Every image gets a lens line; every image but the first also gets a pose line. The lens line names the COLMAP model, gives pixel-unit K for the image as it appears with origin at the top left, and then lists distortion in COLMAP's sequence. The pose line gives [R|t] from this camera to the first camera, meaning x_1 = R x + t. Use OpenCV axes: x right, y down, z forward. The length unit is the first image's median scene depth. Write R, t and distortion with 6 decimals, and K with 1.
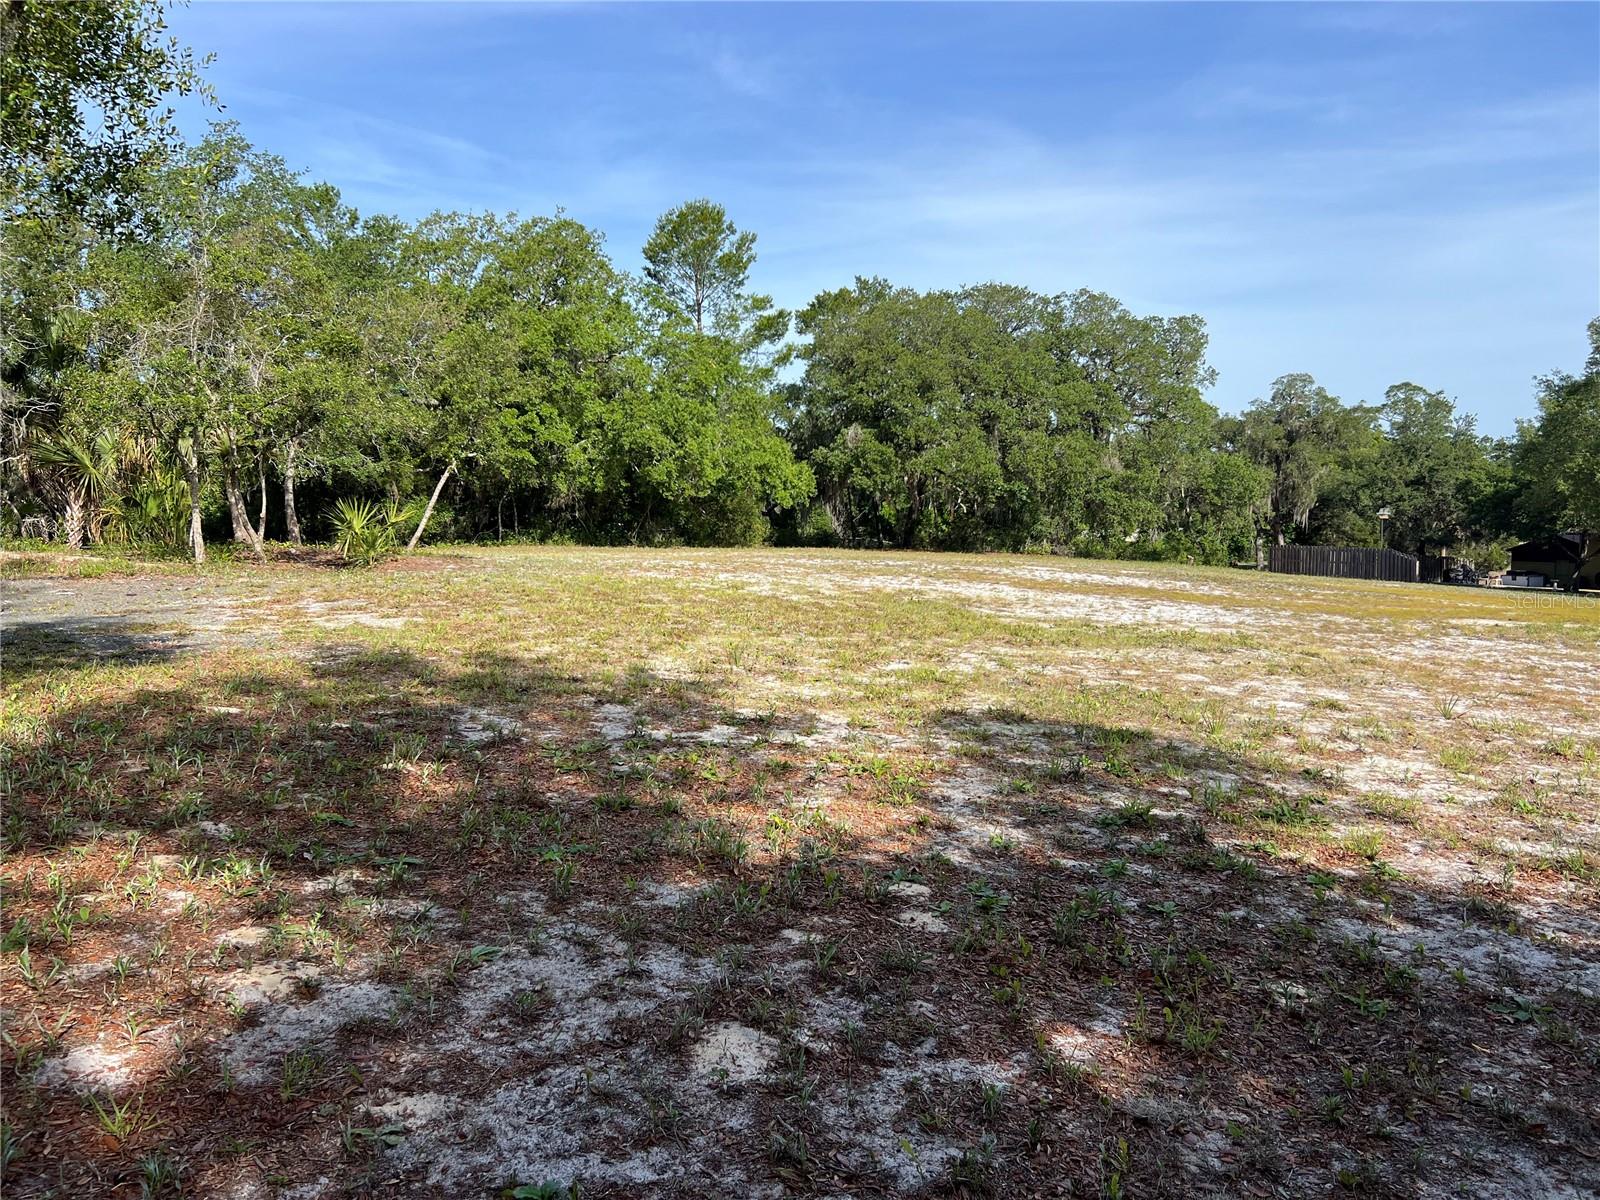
lens RADIAL K [[1202.3, 0, 800.6], [0, 1202.3, 595.5], [0, 0, 1]] dist [0.048949, -0.056641]
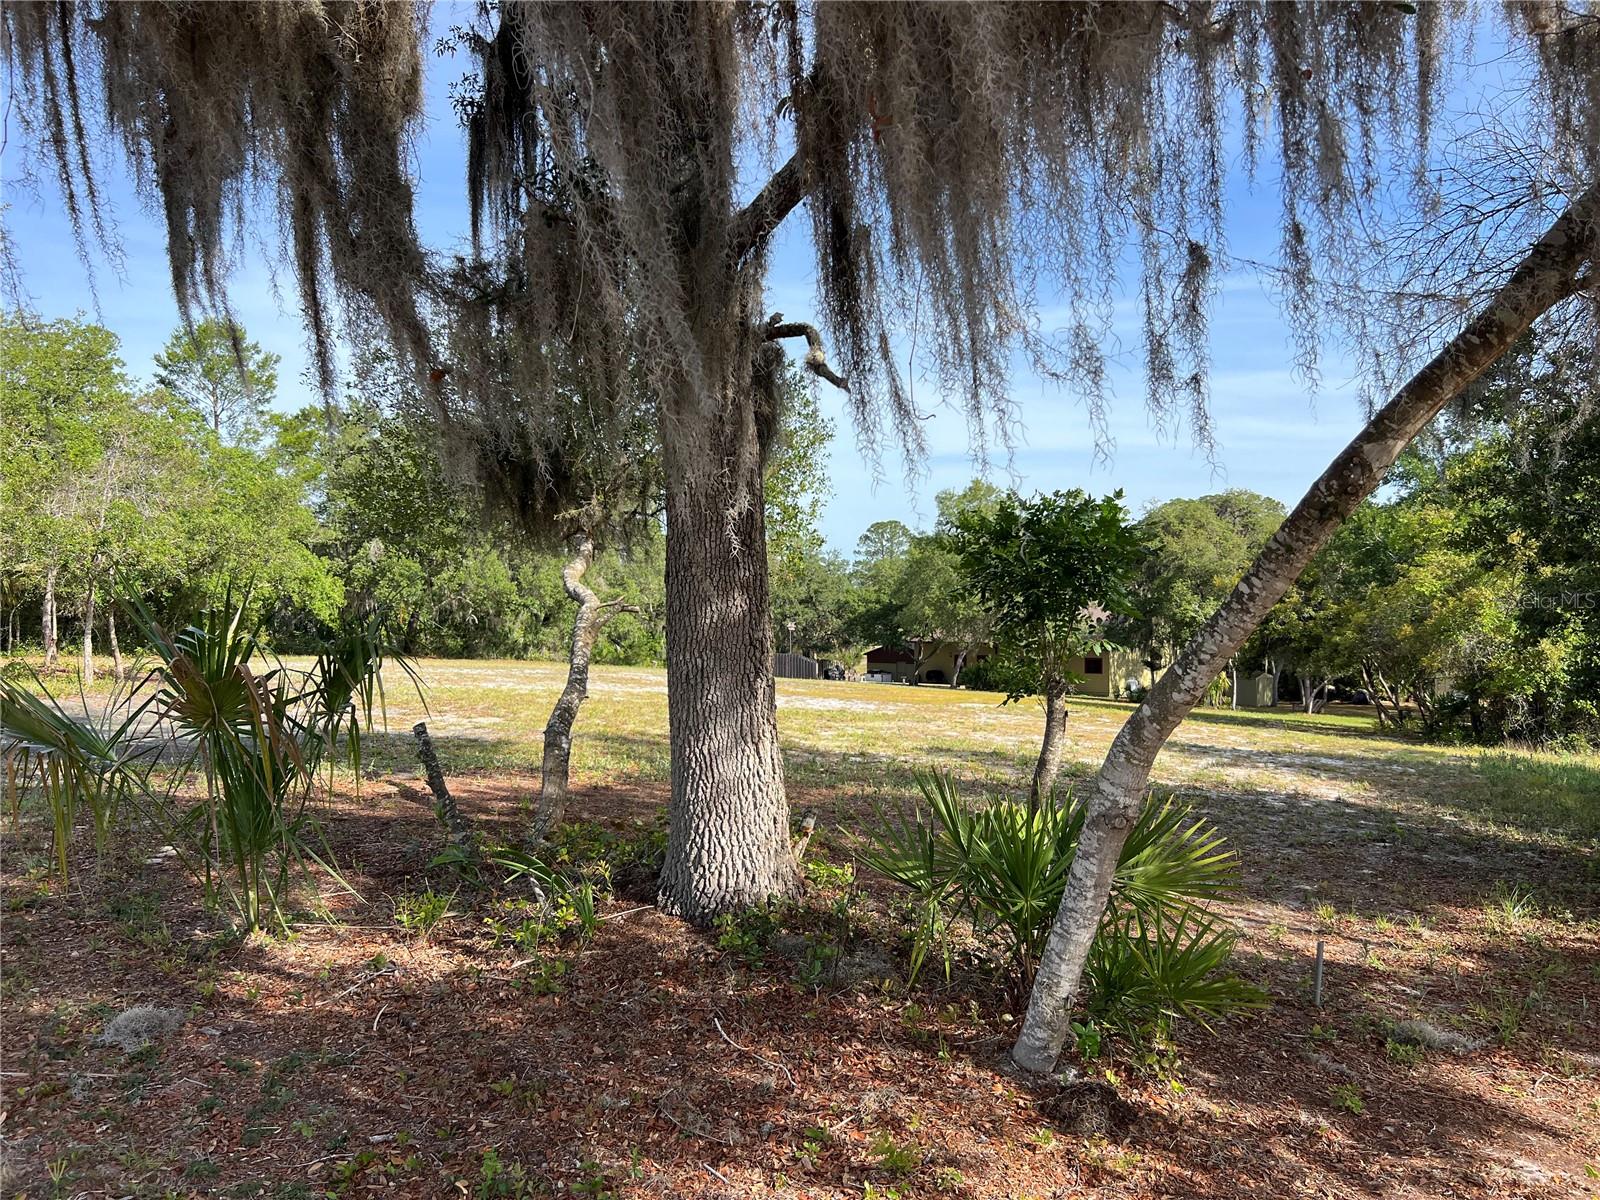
lens RADIAL K [[1202.3, 0, 798.8], [0, 1202.3, 604.2], [0, 0, 1]] dist [0.048949, -0.056641]
pose [[0.870527, 0.017607, 0.491805, -0.156573], [0.020279, 0.997228, -0.071596, 0.000039], [-0.491702, 0.072299, 0.867757, -0.116550]]
